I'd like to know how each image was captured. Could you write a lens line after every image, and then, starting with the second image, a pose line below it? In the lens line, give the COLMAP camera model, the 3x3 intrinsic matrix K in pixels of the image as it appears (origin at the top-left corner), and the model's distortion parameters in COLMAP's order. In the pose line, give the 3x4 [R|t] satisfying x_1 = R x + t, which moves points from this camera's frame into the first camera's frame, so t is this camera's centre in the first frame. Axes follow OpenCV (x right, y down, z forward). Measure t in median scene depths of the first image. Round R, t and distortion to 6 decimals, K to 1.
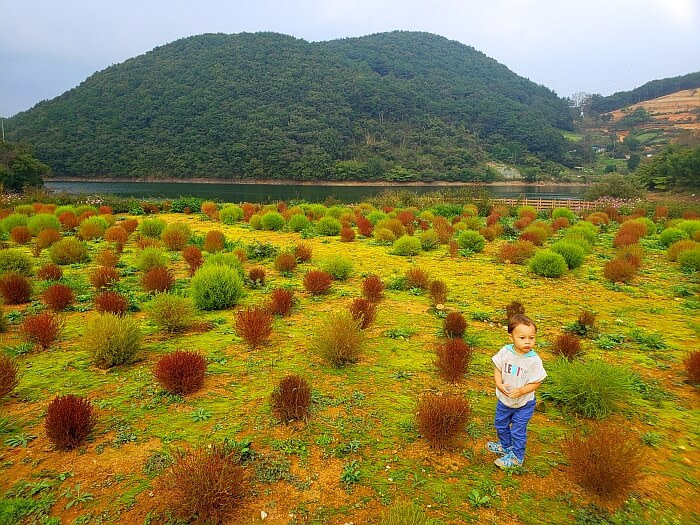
lens RADIAL K [[544.8, 0, 335.3], [0, 544.8, 255.8], [0, 0, 1]] dist [0.055692, -0.058863]
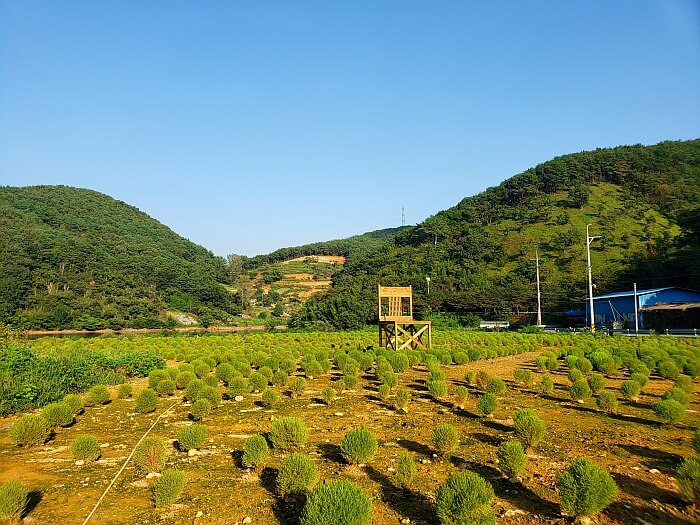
lens RADIAL K [[544.8, 0, 332.8], [0, 544.8, 260.4], [0, 0, 1]] dist [0.055692, -0.058863]
pose [[0.814094, 0.046008, 0.578908, -0.095179], [0.102519, 0.969815, -0.221243, 0.013877], [-0.571613, 0.239462, 0.784804, -0.105482]]
